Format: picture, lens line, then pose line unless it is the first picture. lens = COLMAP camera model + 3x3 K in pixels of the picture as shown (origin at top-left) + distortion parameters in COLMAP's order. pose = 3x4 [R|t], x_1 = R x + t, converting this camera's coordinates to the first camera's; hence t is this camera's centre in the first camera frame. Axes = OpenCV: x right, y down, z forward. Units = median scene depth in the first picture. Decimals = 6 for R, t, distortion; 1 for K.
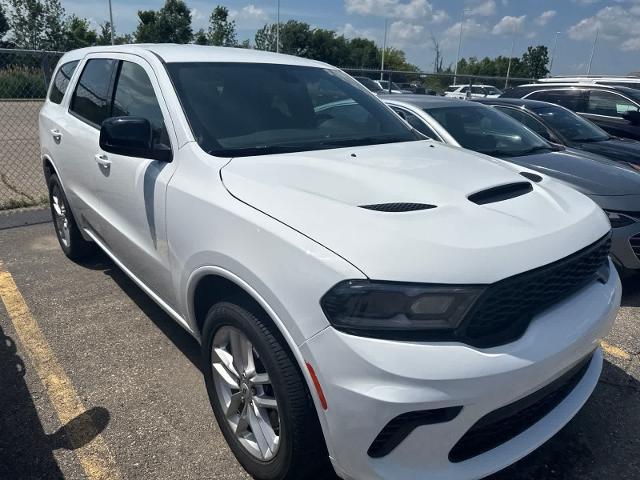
lens RADIAL K [[456.7, 0, 318.7], [0, 456.7, 241.3], [0, 0, 1]] dist [0.003073, -0.002271]
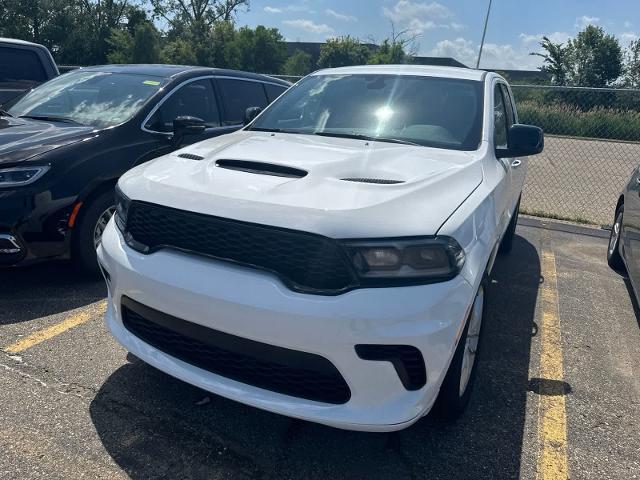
lens RADIAL K [[457.7, 0, 325.4], [0, 457.7, 236.1], [0, 0, 1]] dist [0.000971, -0.003900]
pose [[0.416607, 0.257852, -0.871752, 0.863767], [-0.342553, 0.932775, 0.112197, -0.078027], [0.842078, 0.251879, 0.476929, 0.385780]]
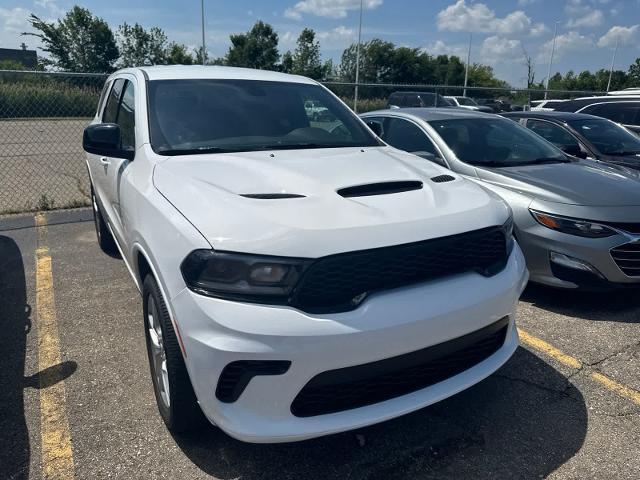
lens RADIAL K [[457.7, 0, 318.2], [0, 457.7, 238.5], [0, 0, 1]] dist [0.000485, -0.002890]
pose [[0.984178, 0.039418, -0.172744, 0.261566], [-0.046559, 0.998212, -0.037482, 0.038395], [0.170958, 0.044932, 0.984253, -0.071467]]
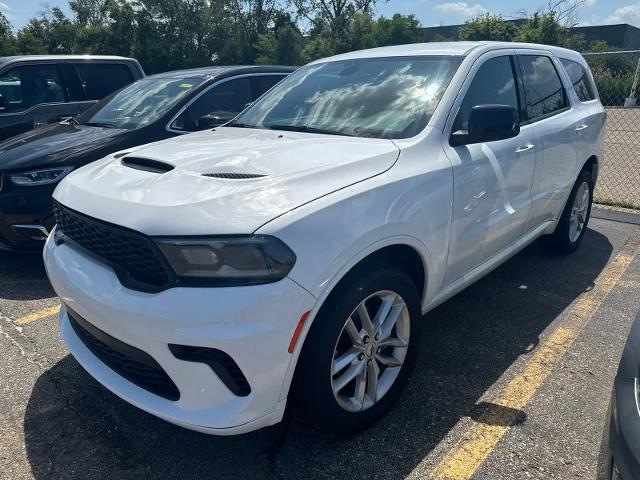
lens RADIAL K [[457.9, 0, 325.0], [0, 457.9, 240.0], [0, 0, 1]] dist [0.001156, -0.004753]
pose [[0.127441, 0.287591, -0.949237, 0.935320], [-0.307452, 0.921354, 0.237866, -0.201597], [0.942991, 0.261530, 0.205839, 0.728661]]
